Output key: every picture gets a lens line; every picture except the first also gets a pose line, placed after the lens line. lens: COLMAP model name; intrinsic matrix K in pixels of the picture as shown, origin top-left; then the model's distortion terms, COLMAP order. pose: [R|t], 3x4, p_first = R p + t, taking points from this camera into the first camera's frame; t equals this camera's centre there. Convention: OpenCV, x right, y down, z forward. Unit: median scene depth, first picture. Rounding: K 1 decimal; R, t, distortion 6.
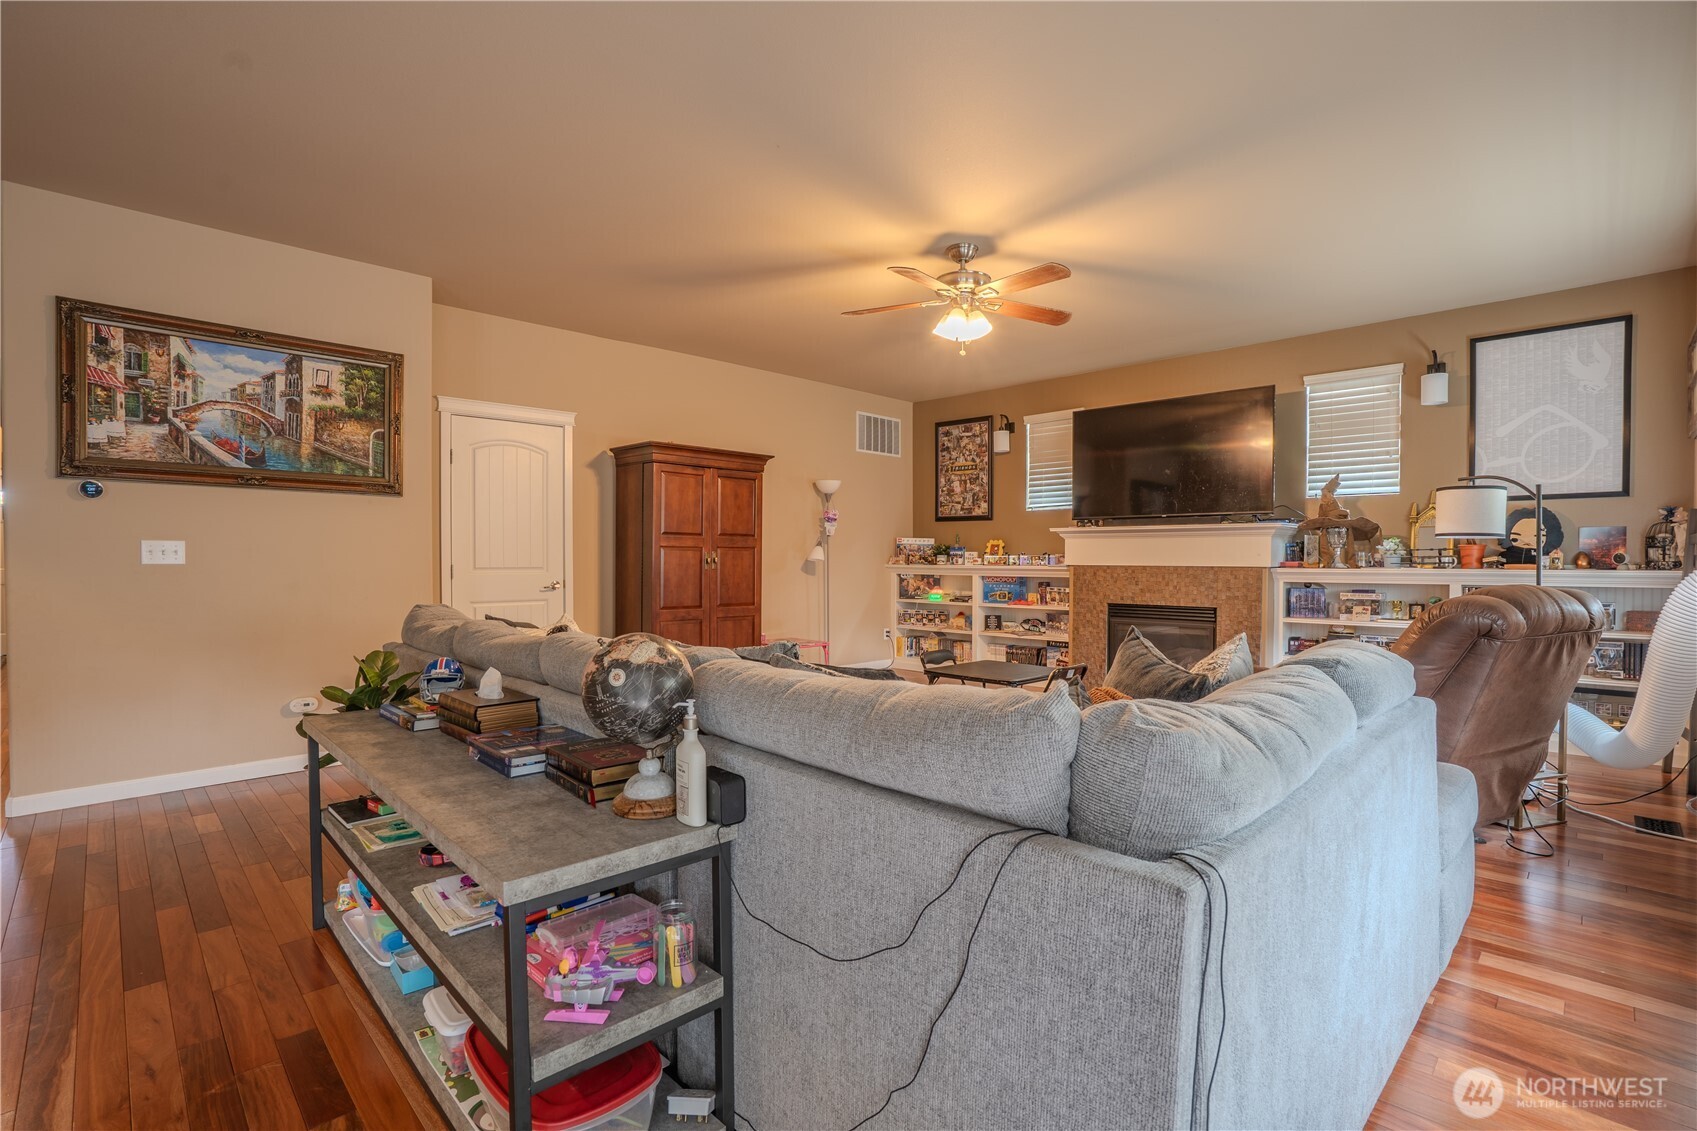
lens RADIAL K [[781.2, 0, 848.5], [0, 781.2, 570.4], [0, 0, 1]] dist [-0.051103, 0.010641]
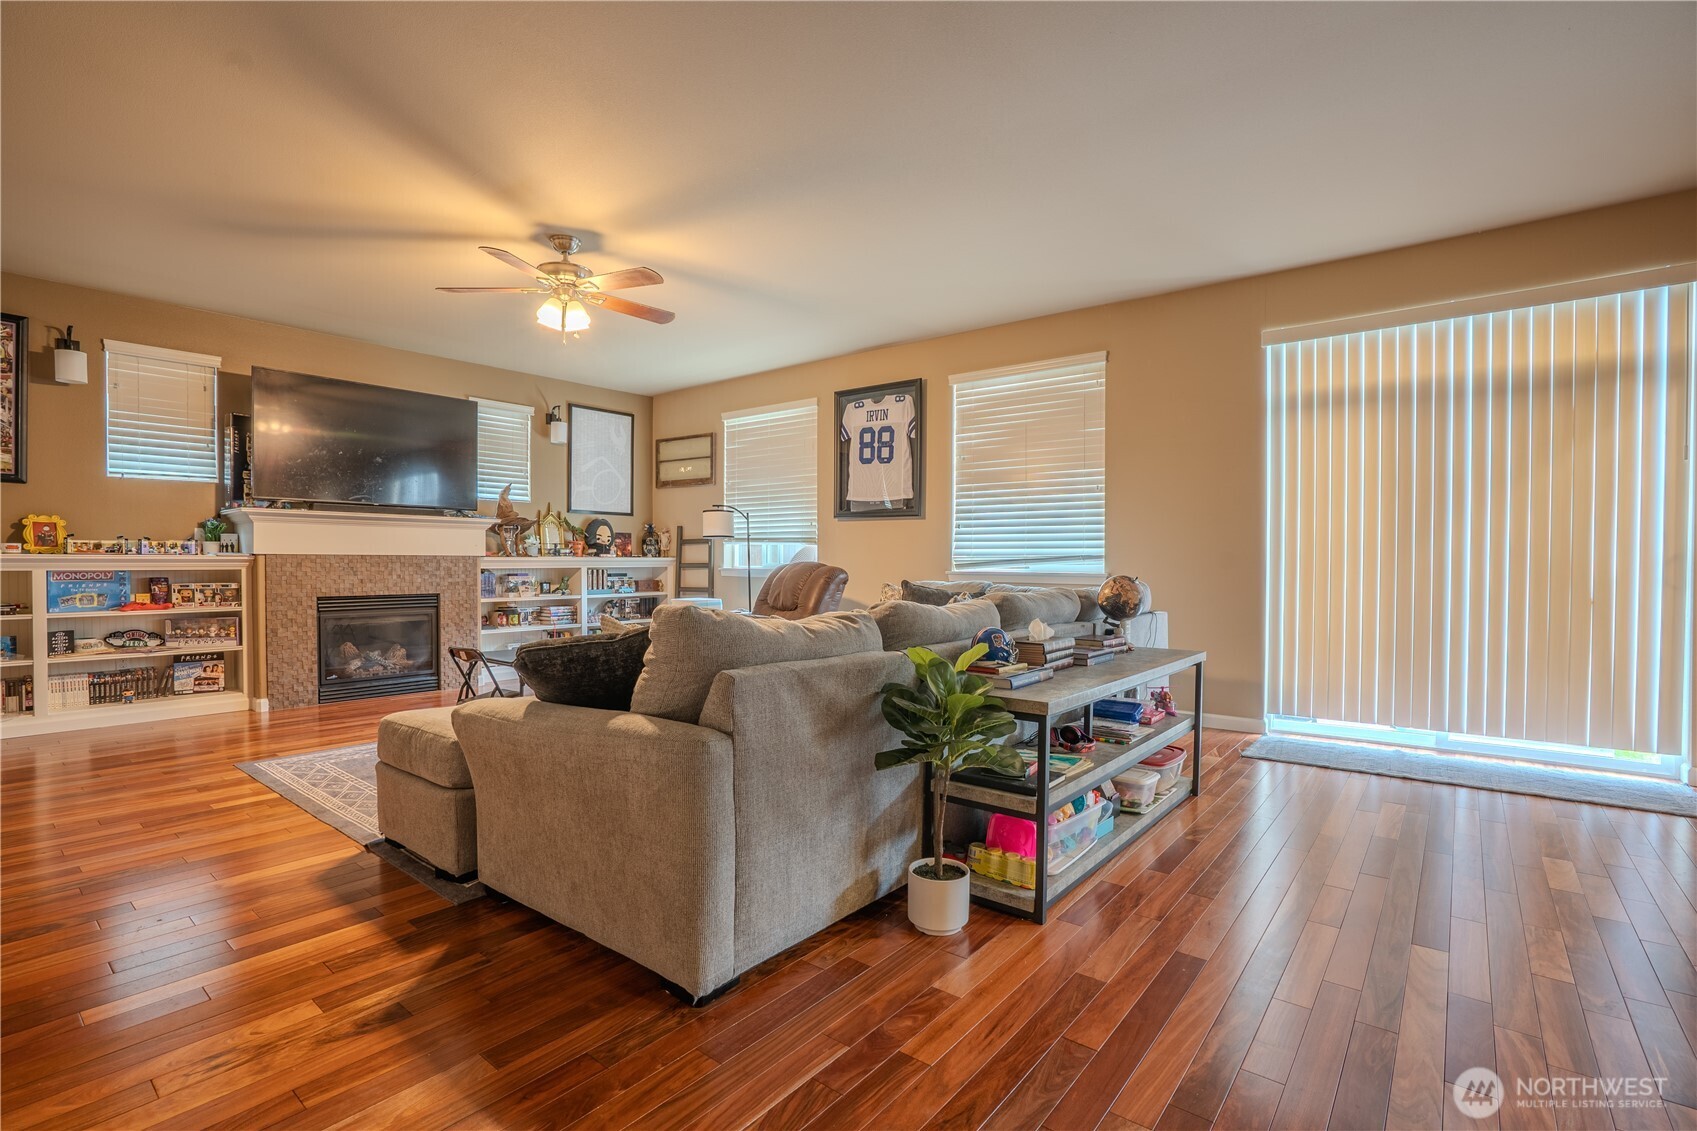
lens RADIAL K [[781.2, 0, 847.7], [0, 781.2, 574.7], [0, 0, 1]] dist [-0.051103, 0.010641]
pose [[-0.119090, -0.021324, 0.992654, -0.636255], [0.007116, 0.999725, 0.022329, 0.001748], [-0.992858, 0.009723, -0.118906, 0.530729]]
